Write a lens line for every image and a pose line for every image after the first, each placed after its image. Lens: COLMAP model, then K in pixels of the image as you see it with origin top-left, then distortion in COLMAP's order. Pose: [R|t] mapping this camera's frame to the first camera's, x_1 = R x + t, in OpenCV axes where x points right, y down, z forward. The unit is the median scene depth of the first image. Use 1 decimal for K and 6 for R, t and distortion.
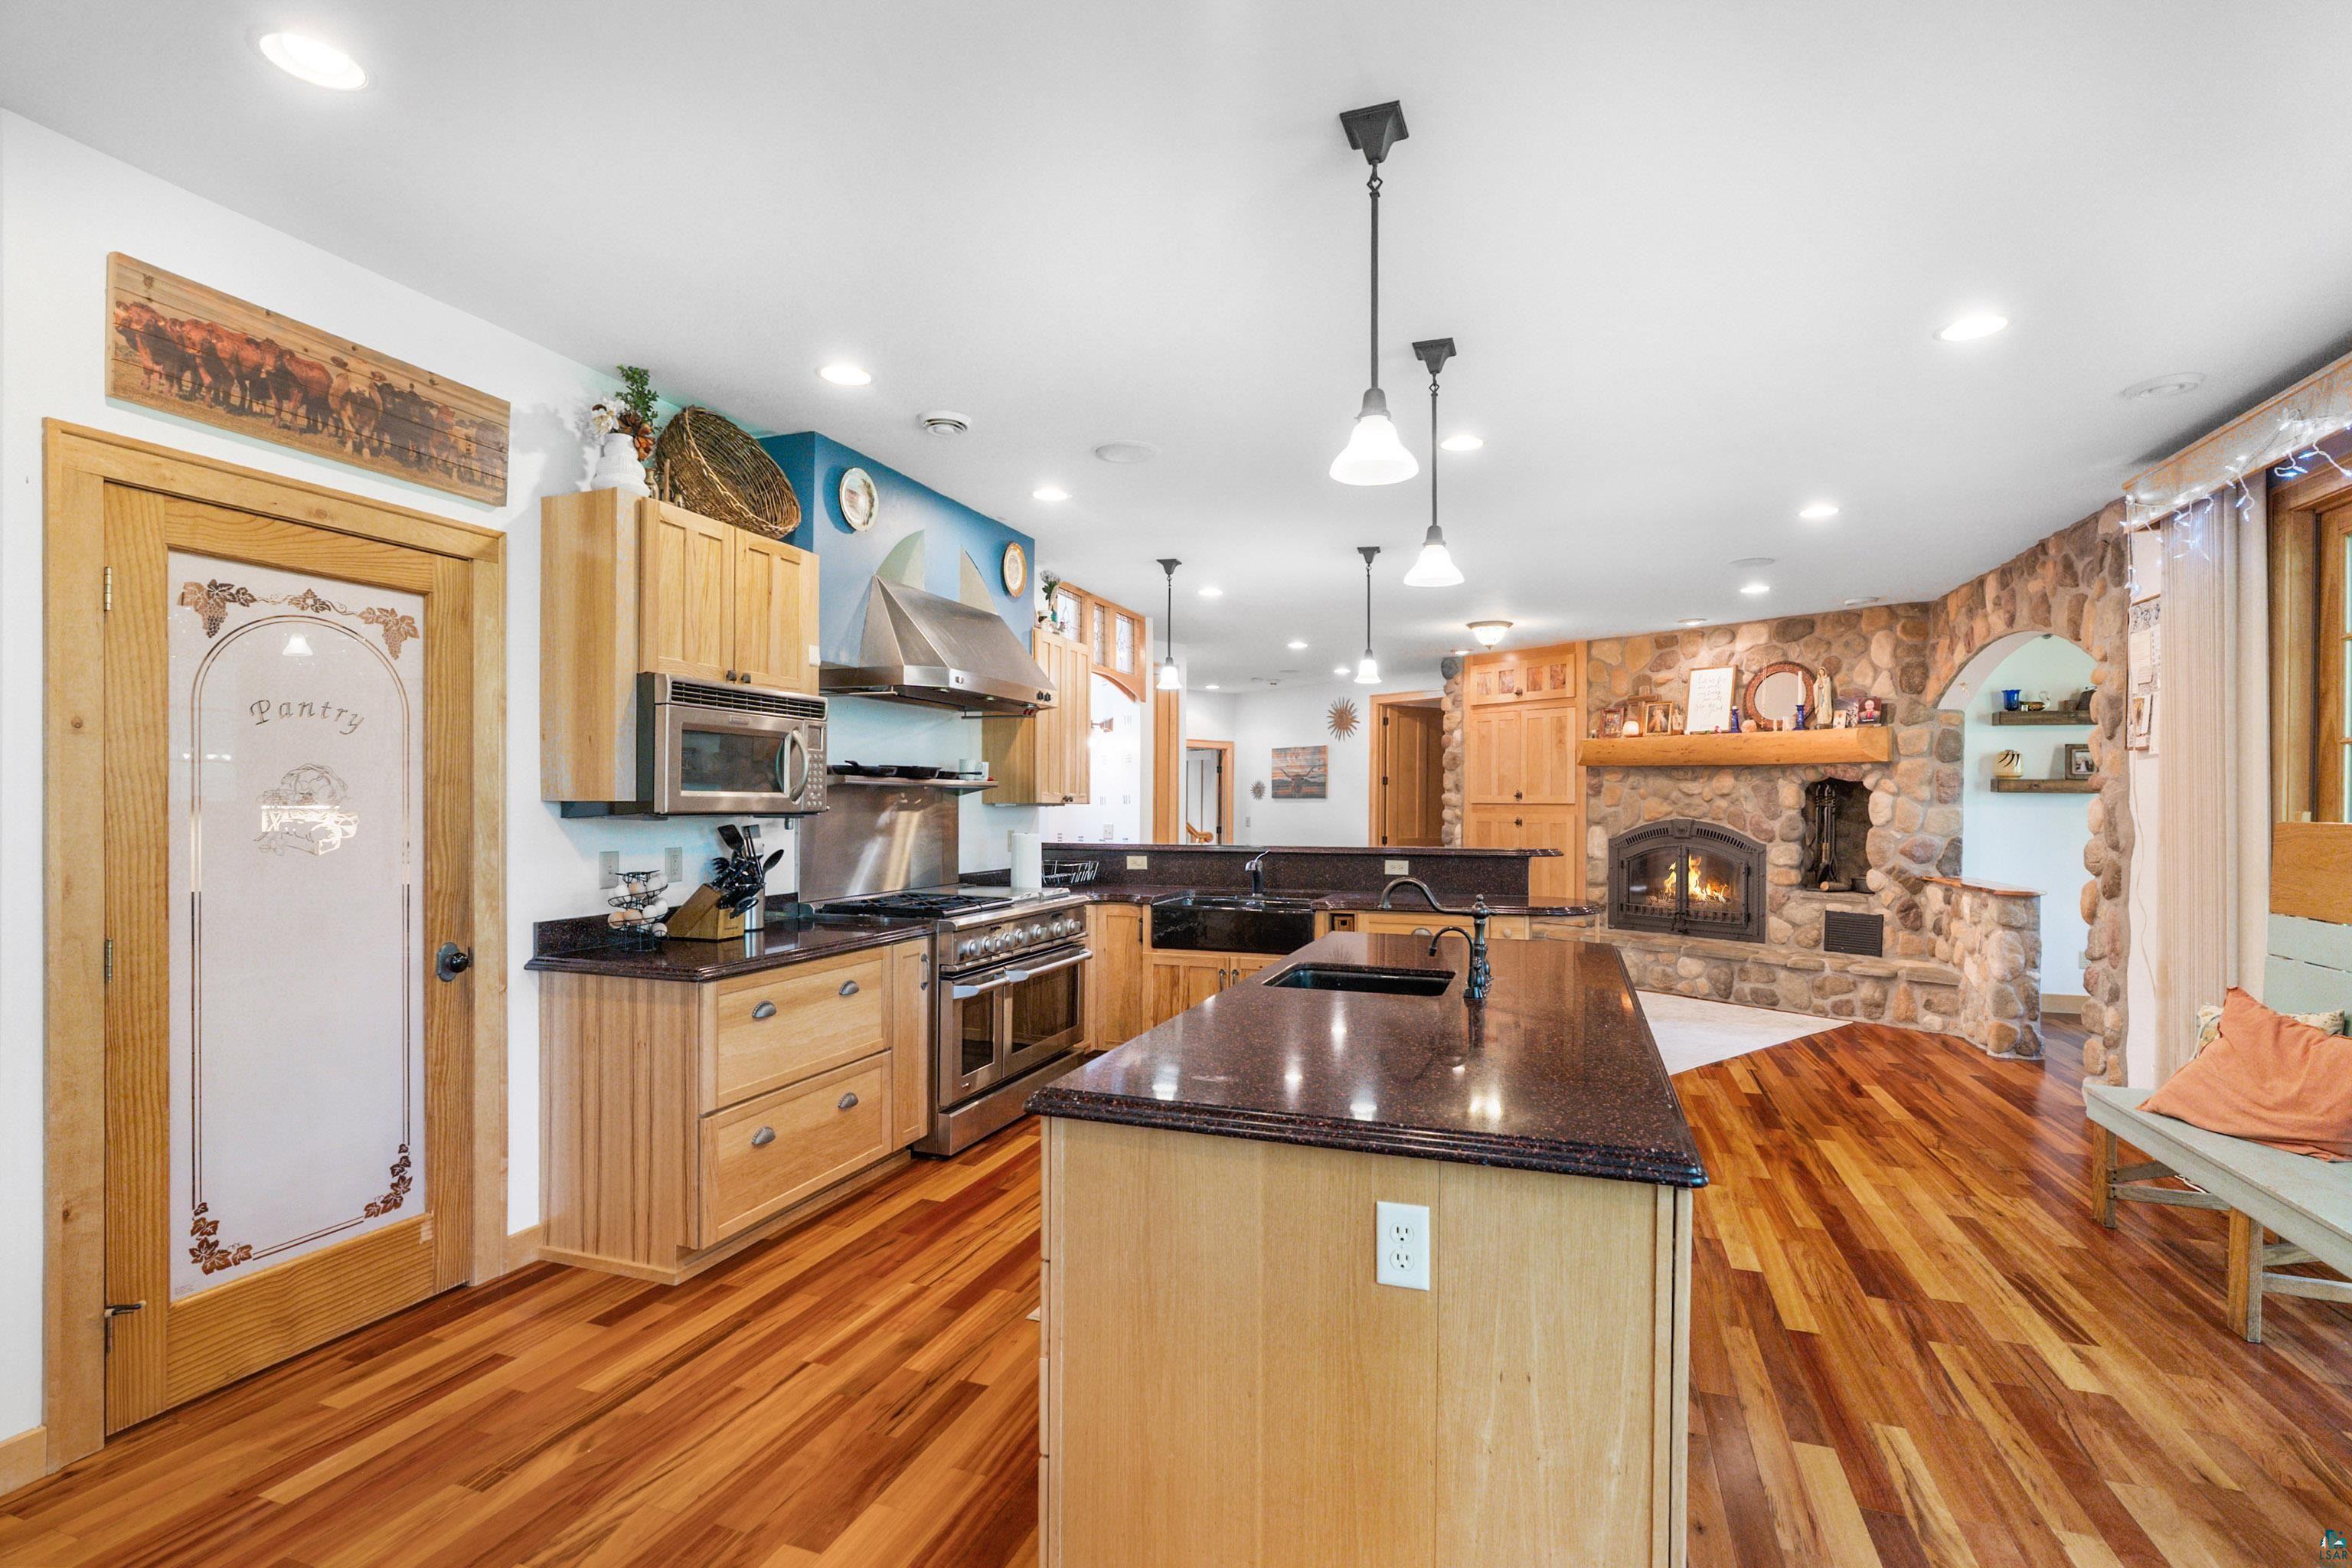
lens RADIAL K [[1103.2, 0, 1183.3], [0, 1103.2, 801.7], [0, 0, 1]] dist [-0.000878, -0.000341]
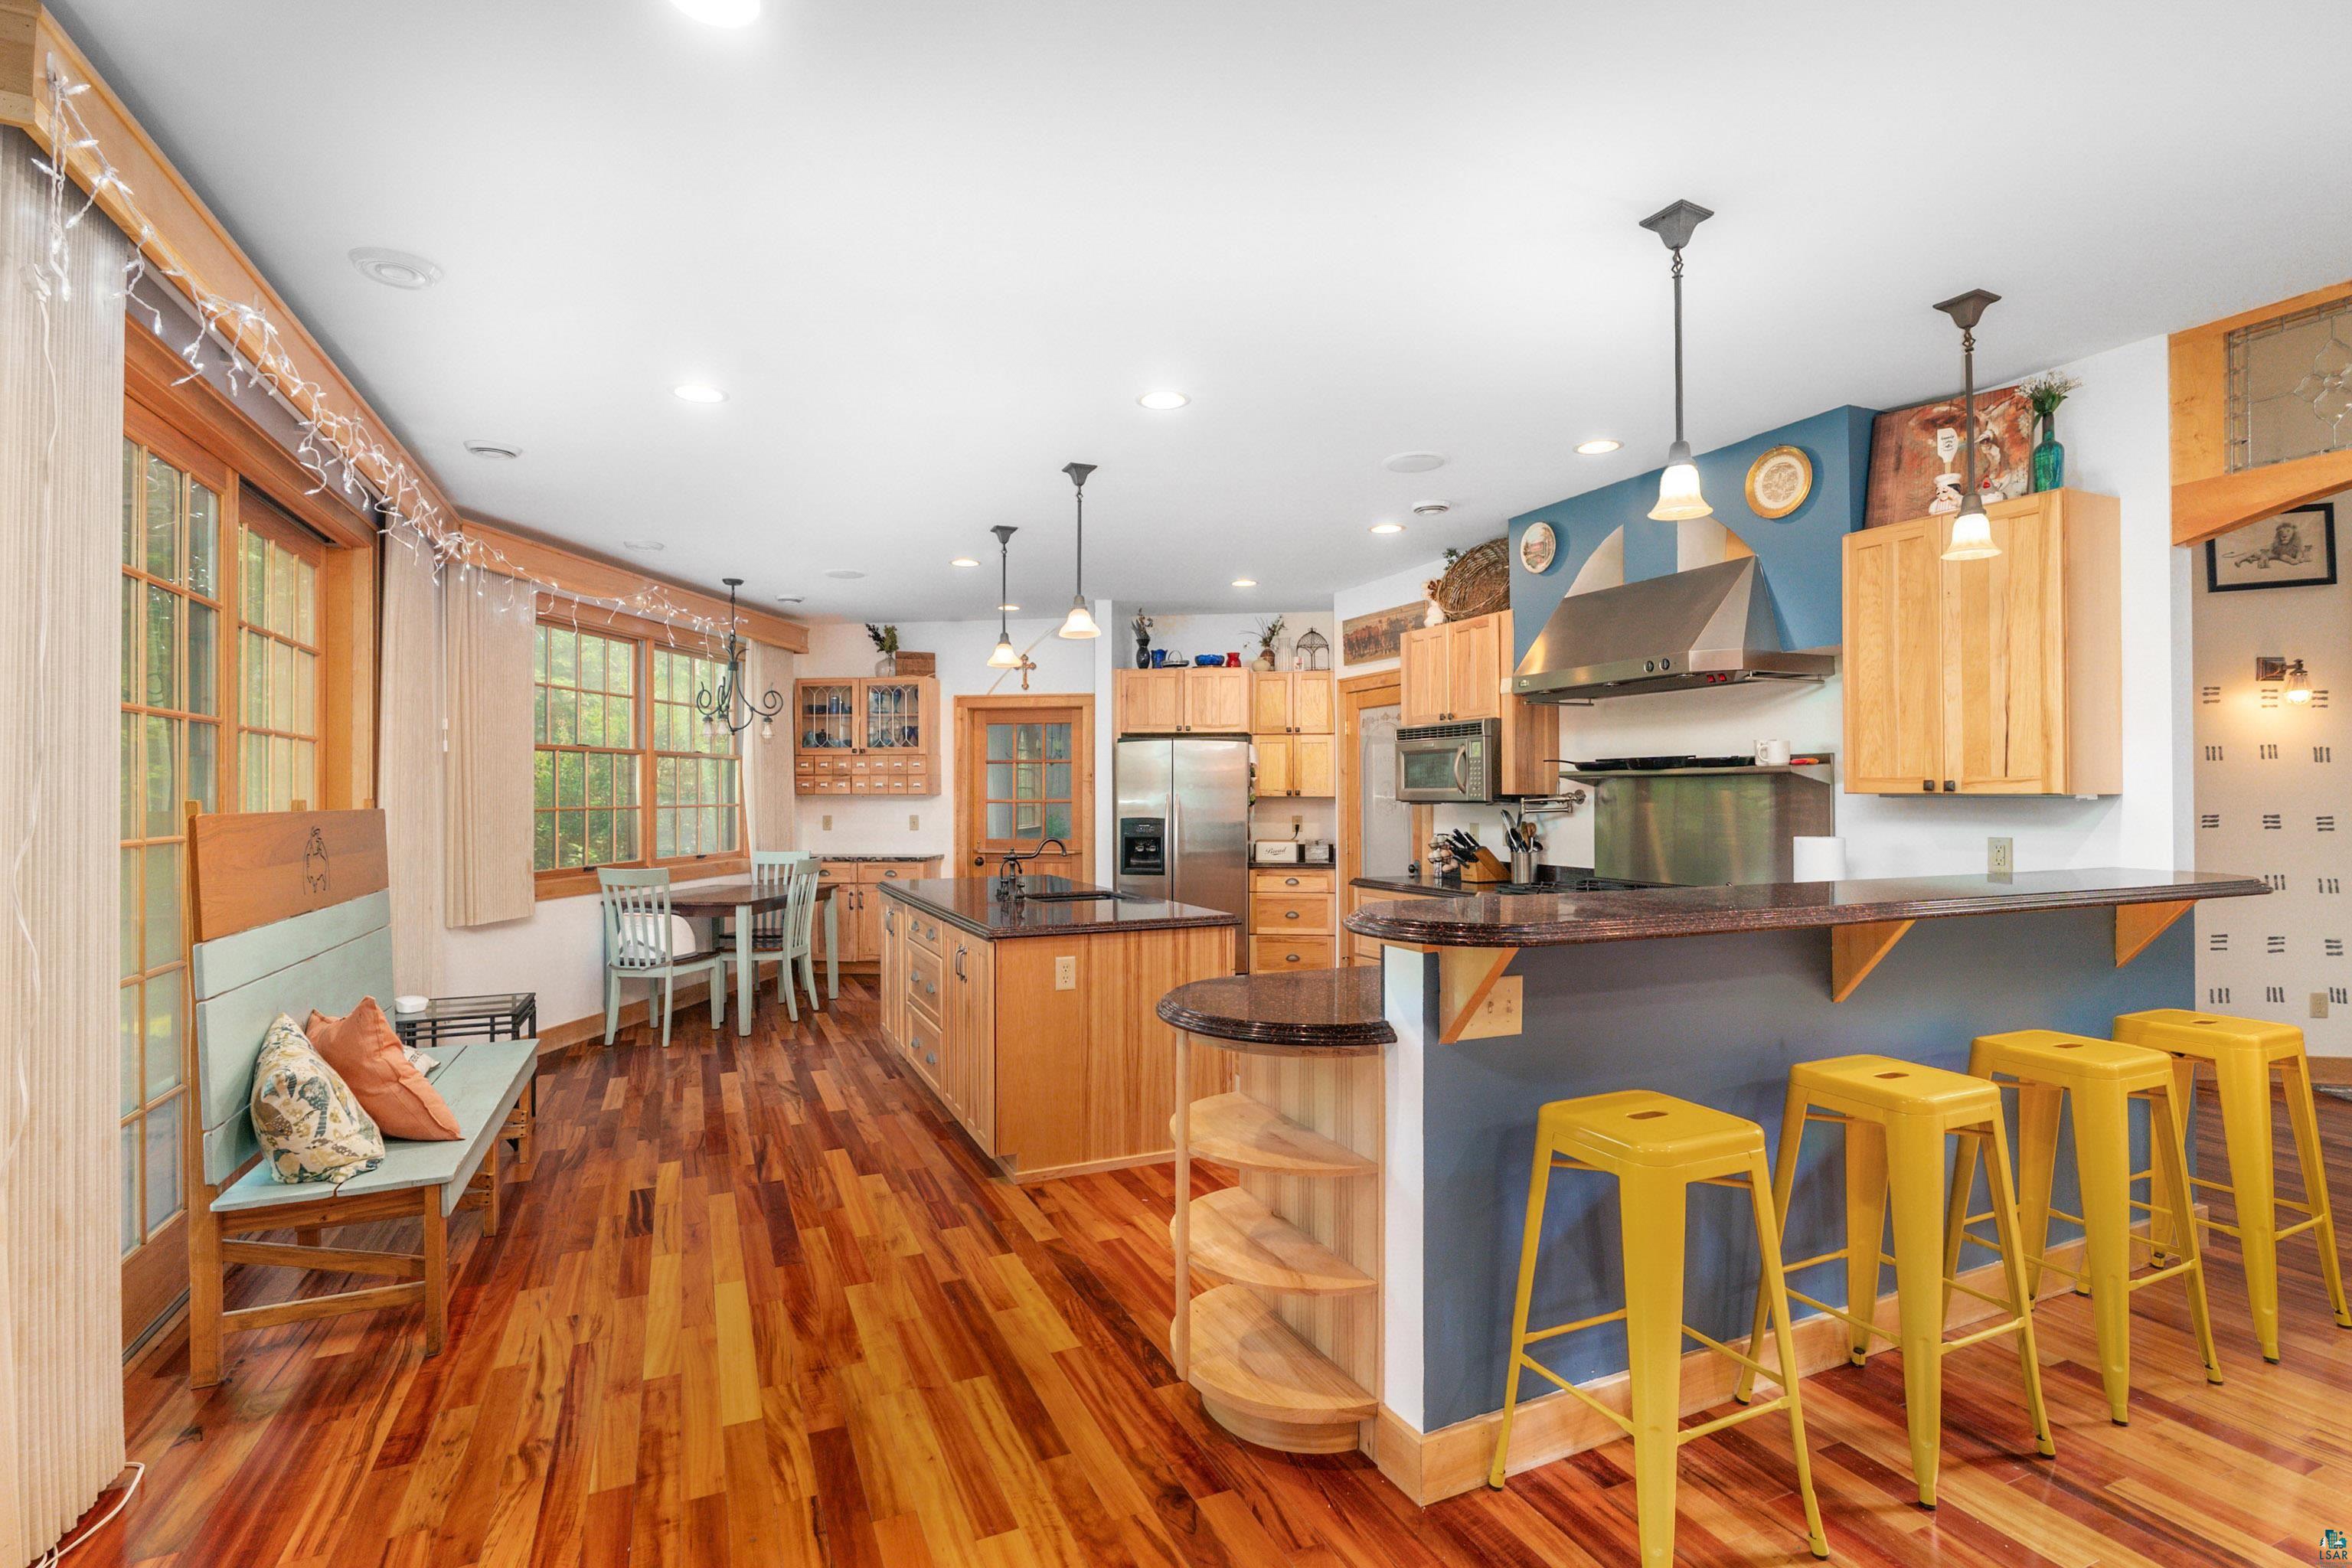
lens RADIAL K [[1148.3, 0, 1176.0], [0, 1148.3, 784.0], [0, 0, 1]] dist [0.000931, 0.000457]
pose [[-0.736502, -0.008600, -0.676380, 0.489922], [-0.000623, 0.999927, -0.012035, 0.002547], [0.676435, -0.008443, -0.736454, 0.944392]]
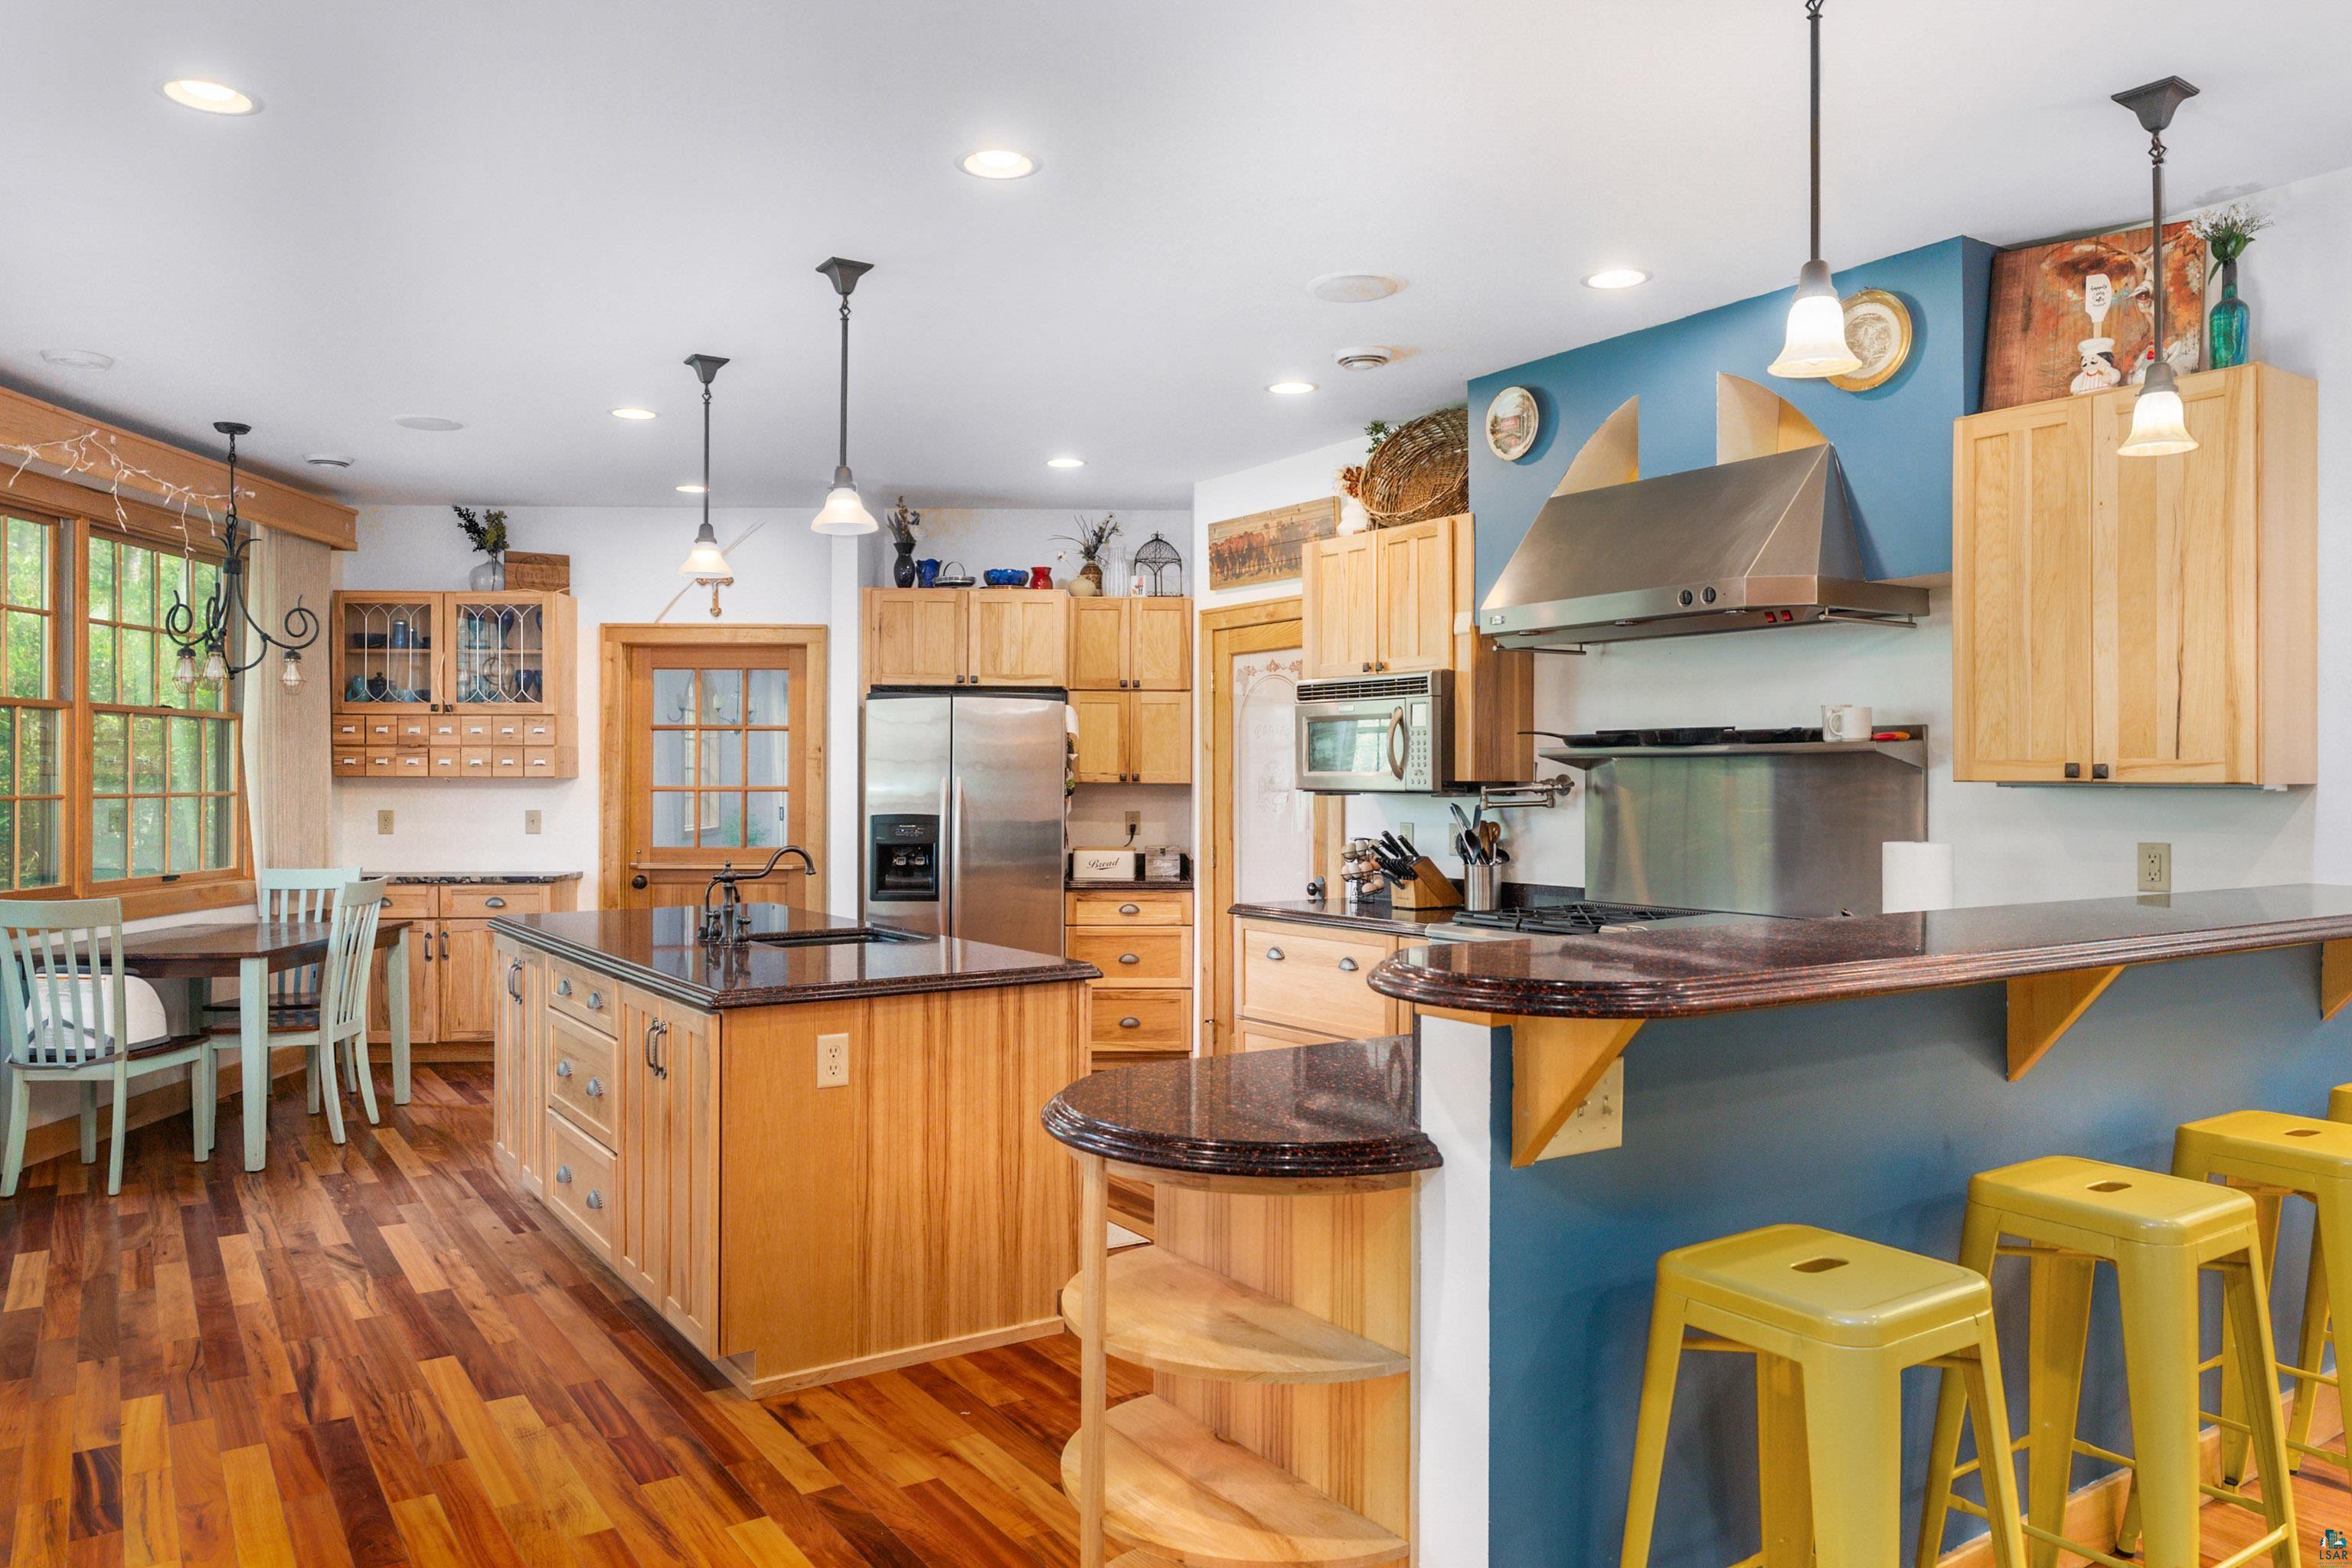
lens RADIAL K [[1662.8, 0, 1193.8], [0, 1662.8, 771.2], [0, 0, 1]] dist [0.003185, 0.006330]
pose [[-0.606720, -0.009318, -0.794861, 0.491378], [-0.004046, 0.999955, -0.008634, 0.002770], [0.794905, -0.002022, -0.606730, 0.895318]]
